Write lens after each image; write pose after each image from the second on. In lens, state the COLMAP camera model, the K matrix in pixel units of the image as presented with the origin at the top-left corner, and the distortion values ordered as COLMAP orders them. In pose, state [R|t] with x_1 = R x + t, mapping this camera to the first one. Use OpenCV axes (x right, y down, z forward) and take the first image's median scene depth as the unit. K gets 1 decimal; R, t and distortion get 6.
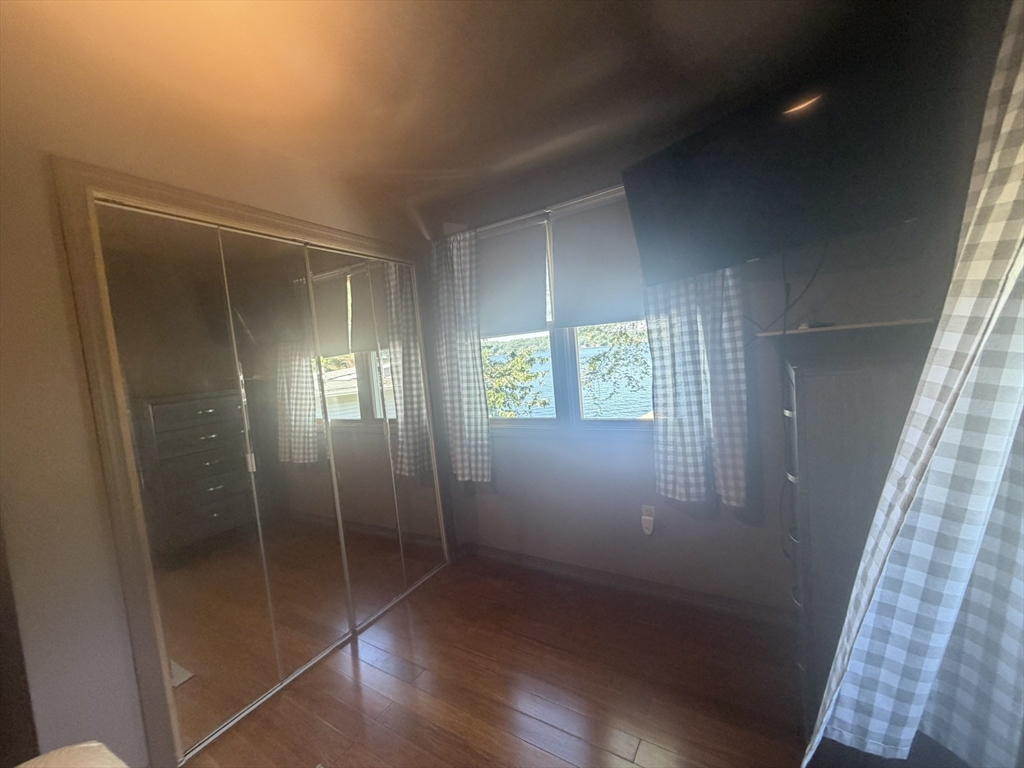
lens RADIAL K [[399.7, 0, 509.7], [0, 399.7, 381.5], [0, 0, 1]] dist [0.000415, -0.000038]
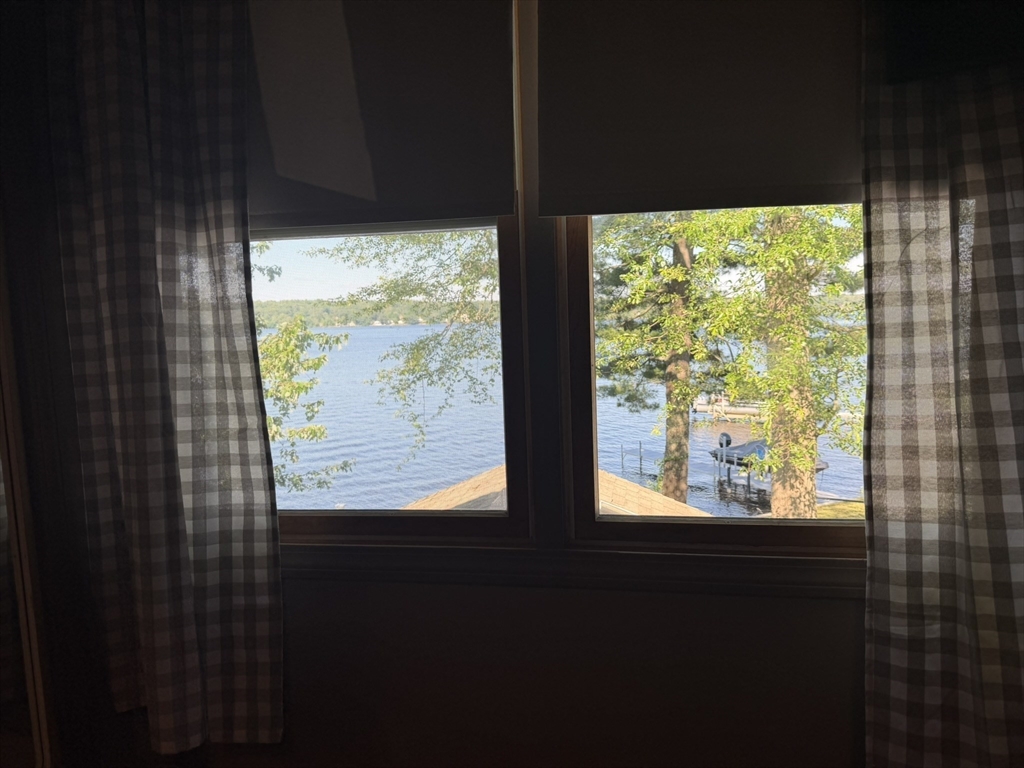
lens RADIAL K [[697.7, 0, 512.0], [0, 697.7, 384.0], [0, 0, 1]] dist [-0.033329, -0.001781]
pose [[0.944890, 0.014369, 0.327072, -0.055449], [-0.024055, 0.999383, 0.025589, -0.018935], [-0.326503, -0.032046, 0.944653, 0.478581]]
